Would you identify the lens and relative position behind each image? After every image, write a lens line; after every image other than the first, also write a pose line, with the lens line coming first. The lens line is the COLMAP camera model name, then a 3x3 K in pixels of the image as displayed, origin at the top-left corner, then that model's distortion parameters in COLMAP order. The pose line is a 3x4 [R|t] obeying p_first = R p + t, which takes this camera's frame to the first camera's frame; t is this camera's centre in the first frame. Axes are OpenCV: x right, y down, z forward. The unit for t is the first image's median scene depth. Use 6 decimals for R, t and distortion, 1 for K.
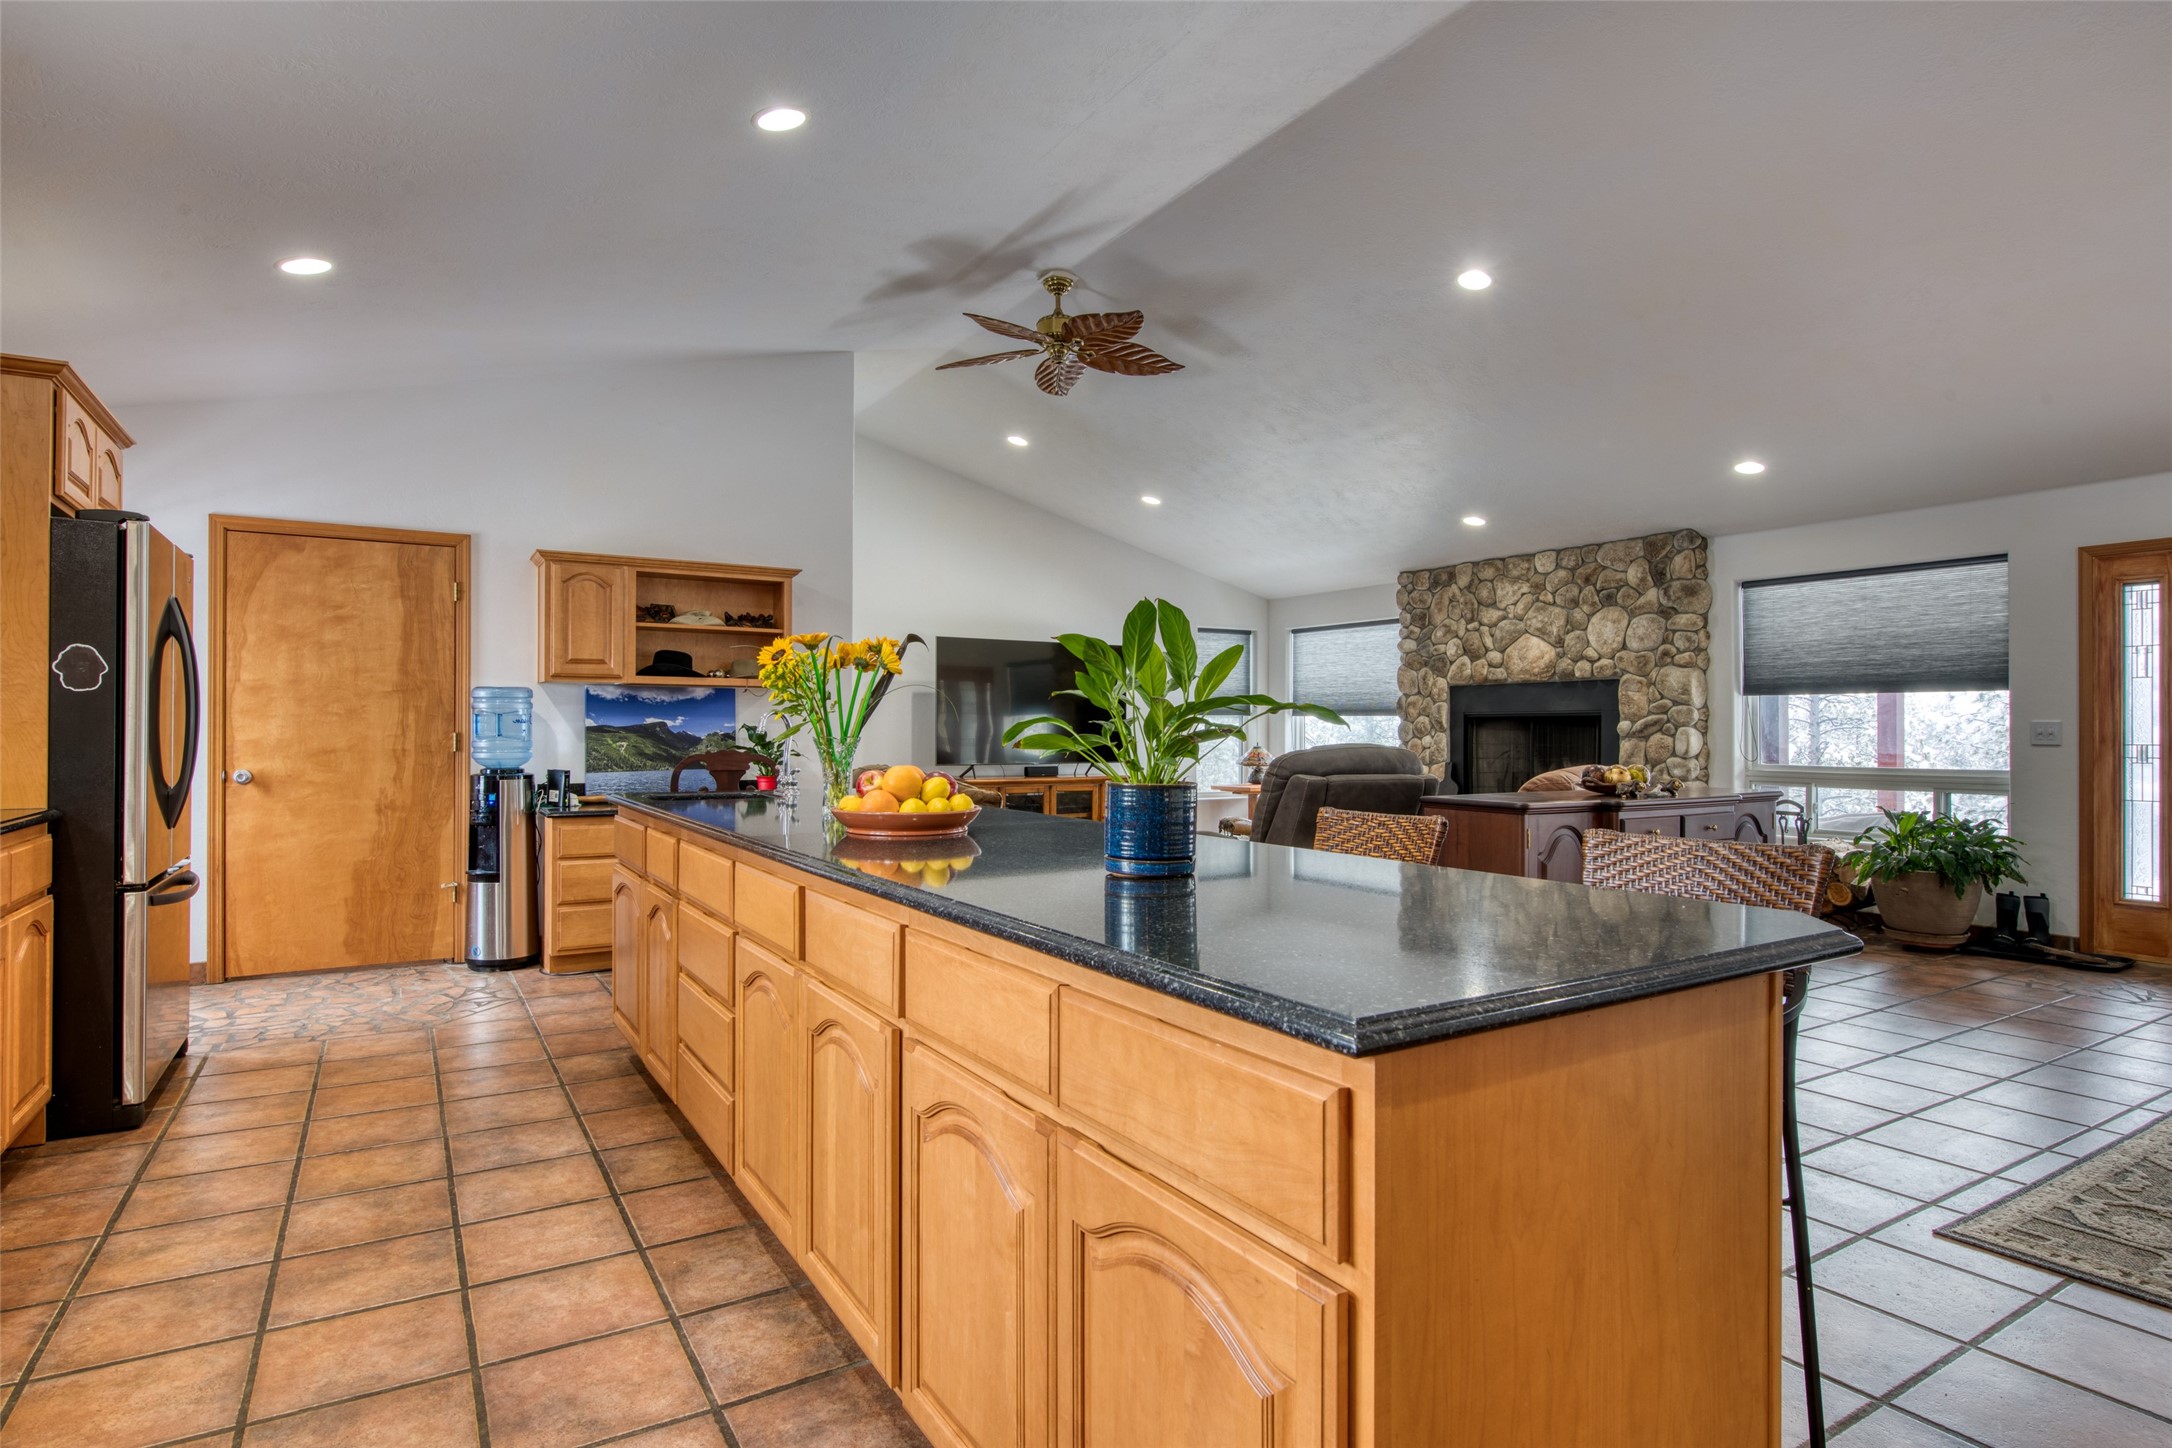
lens RADIAL K [[1142.4, 0, 1095.8], [0, 1142.4, 724.3], [0, 0, 1]] dist [-0.004292, -0.003012]
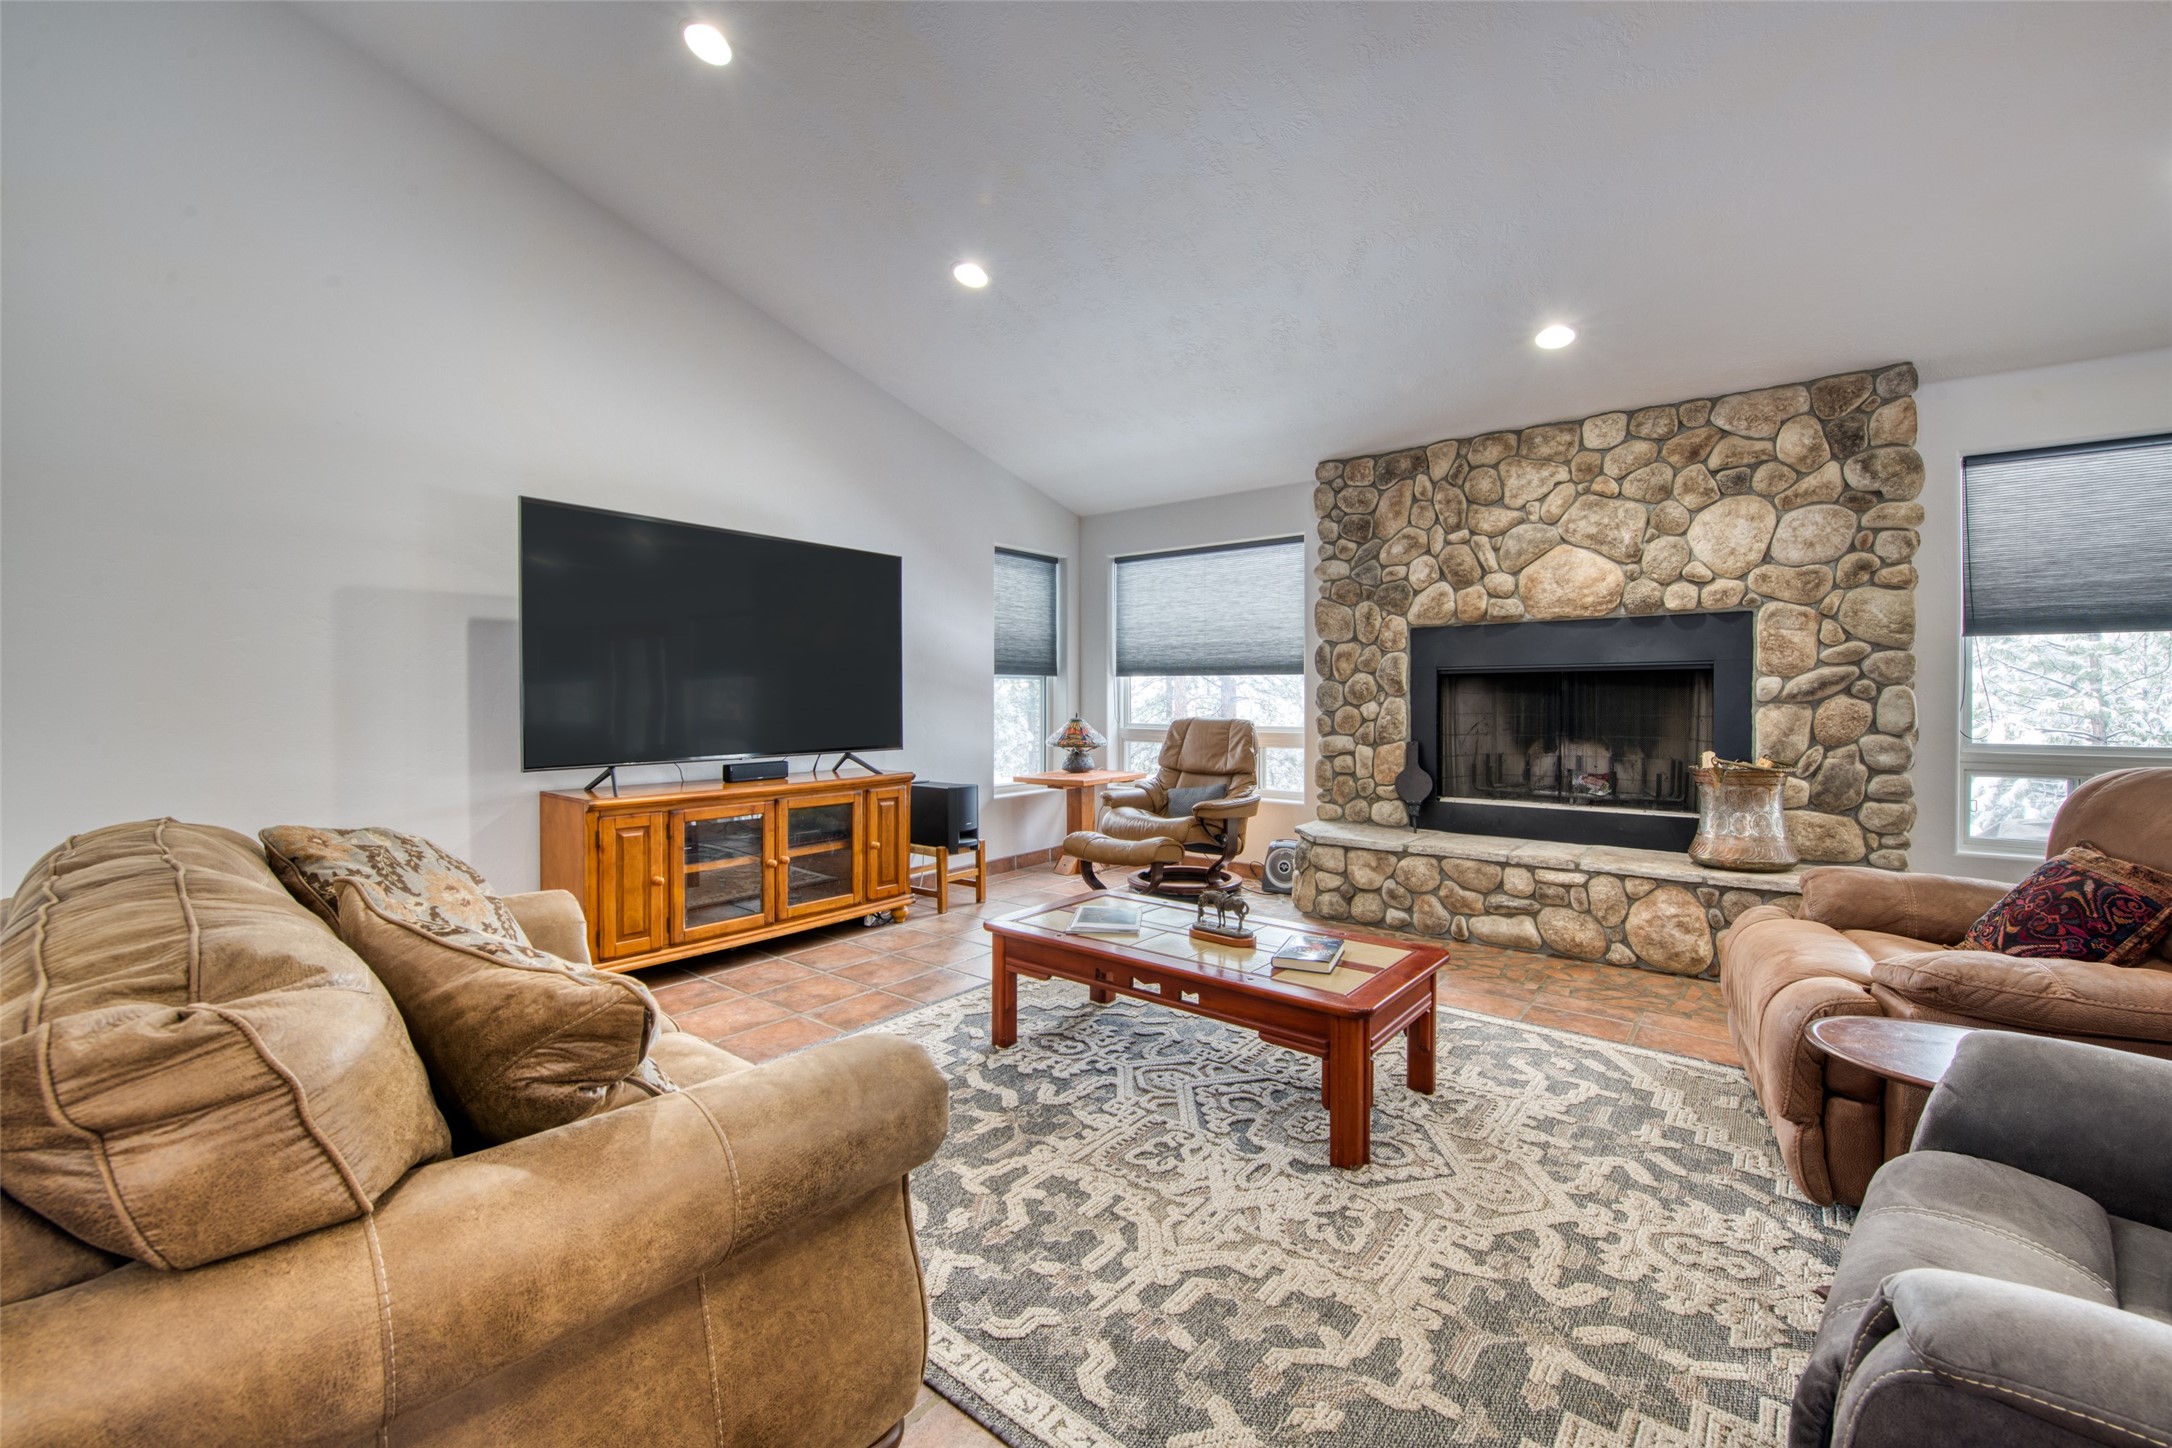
lens RADIAL K [[880.9, 0, 1098.9], [0, 880.9, 713.9], [0, 0, 1]] dist [-0.012358, -0.000384]
pose [[0.936423, -0.010361, 0.350720, -0.066137], [0.002610, 0.999742, 0.022566, 0.007231], [-0.350864, -0.020216, 0.936208, 0.875009]]
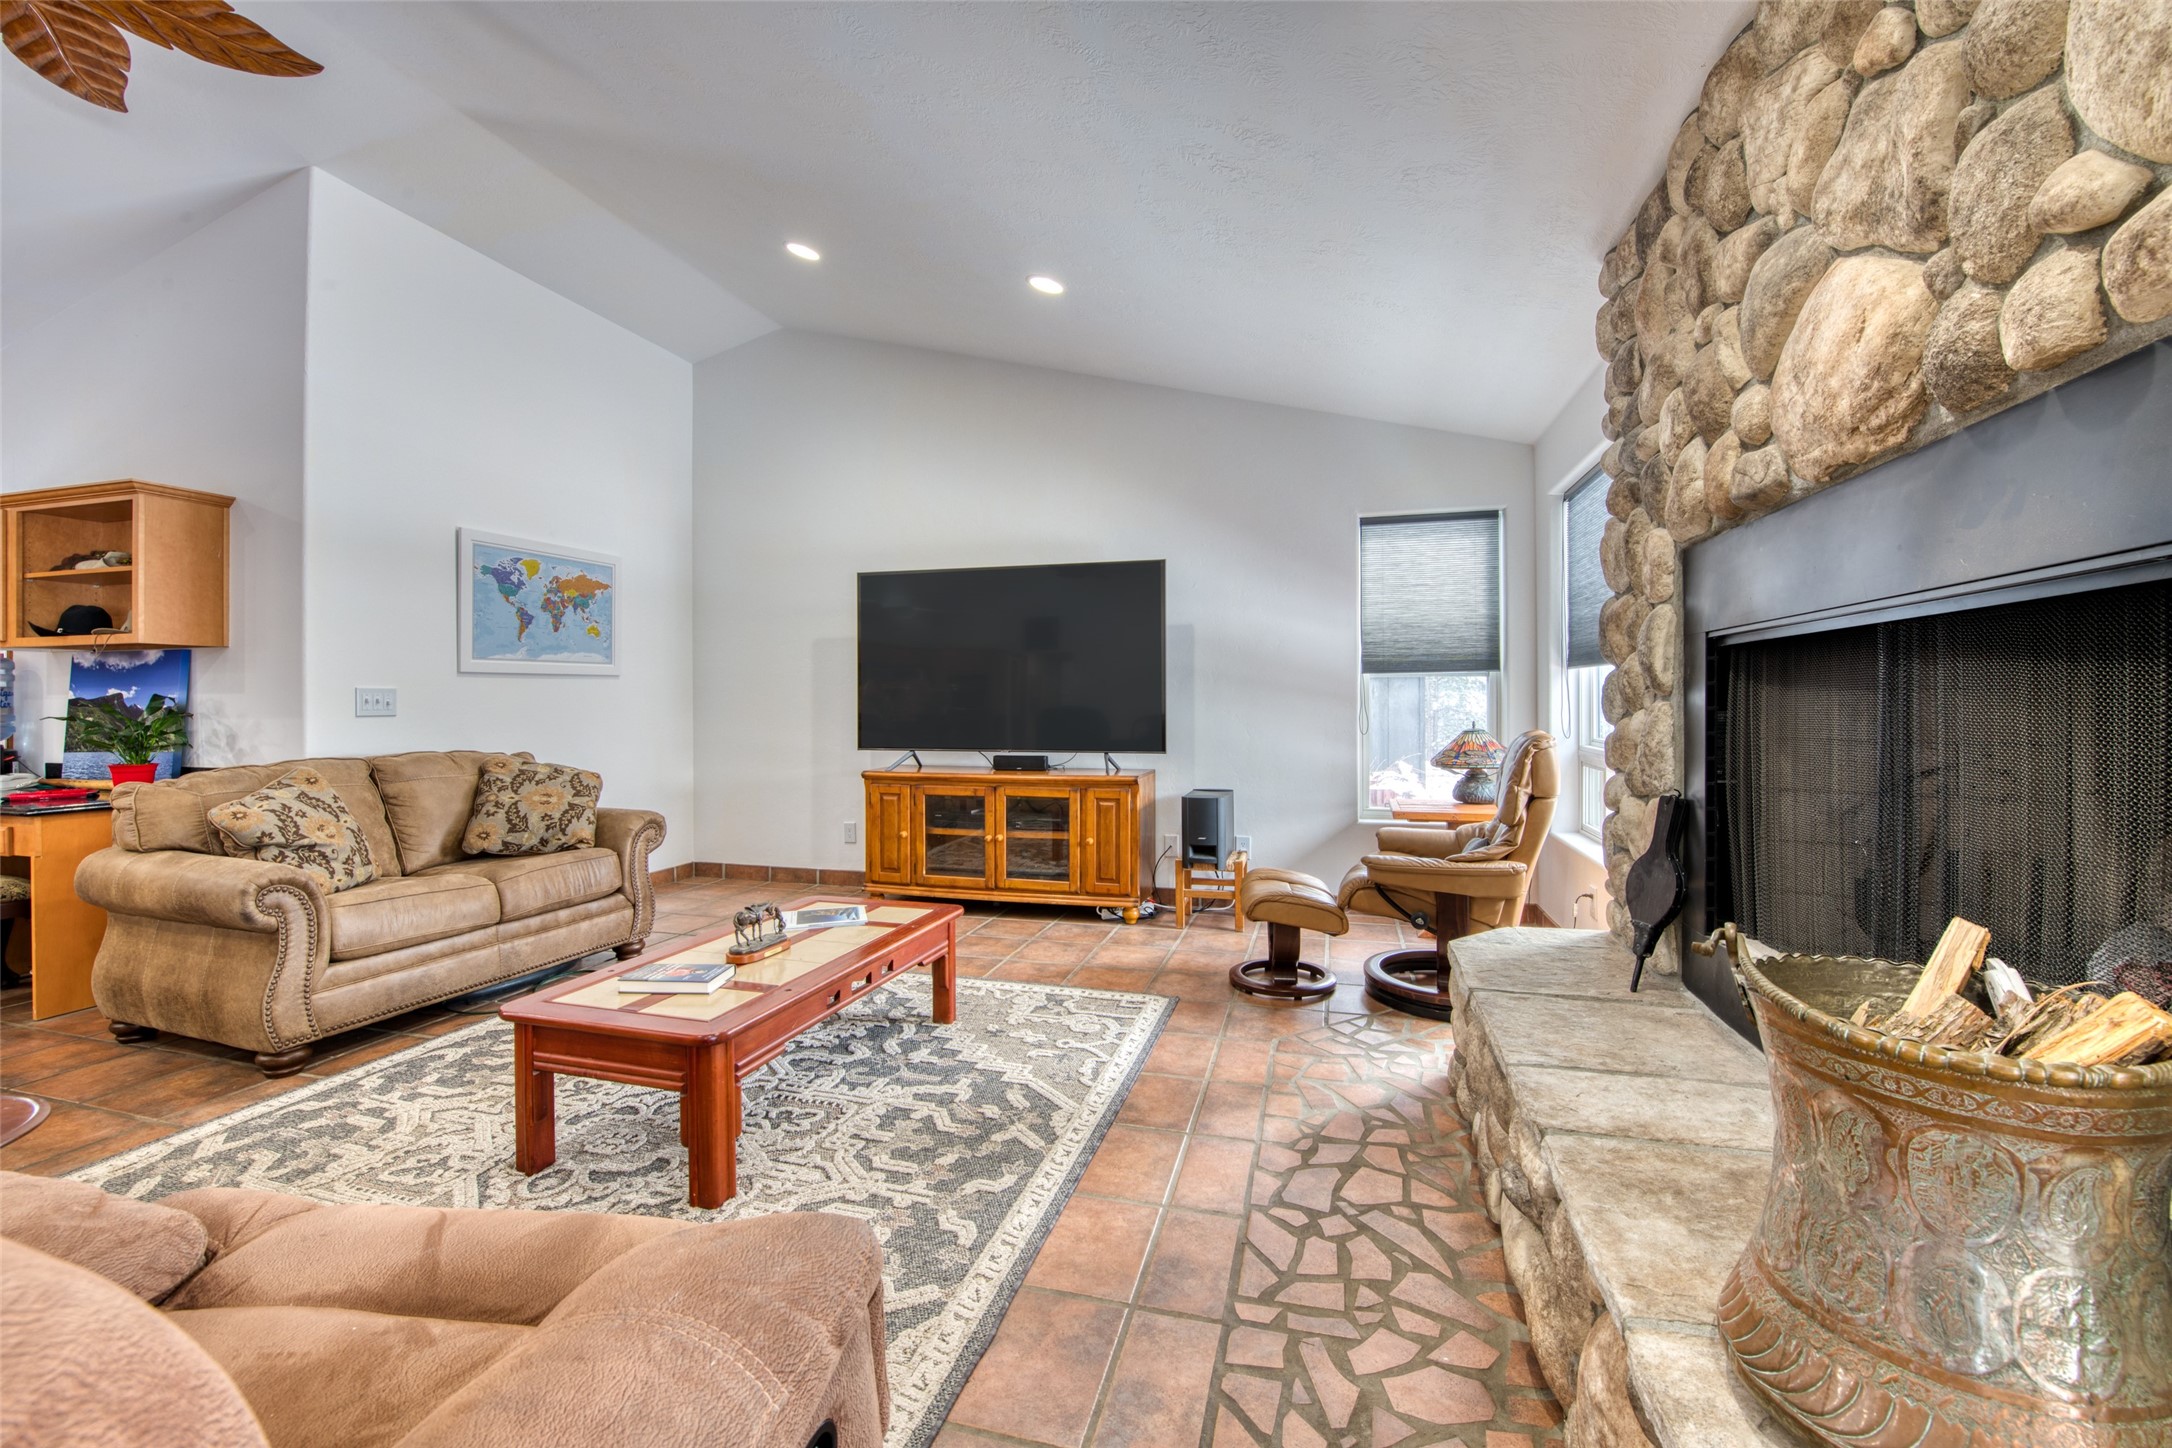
lens RADIAL K [[887.3, 0, 1097.1], [0, 887.3, 696.0], [0, 0, 1]] dist [-0.017783, -0.000354]
pose [[0.687376, -0.009984, -0.726233, 0.565583], [0.008149, 0.999949, -0.006034, 0.009613], [0.726256, -0.001770, 0.687422, 1.088140]]
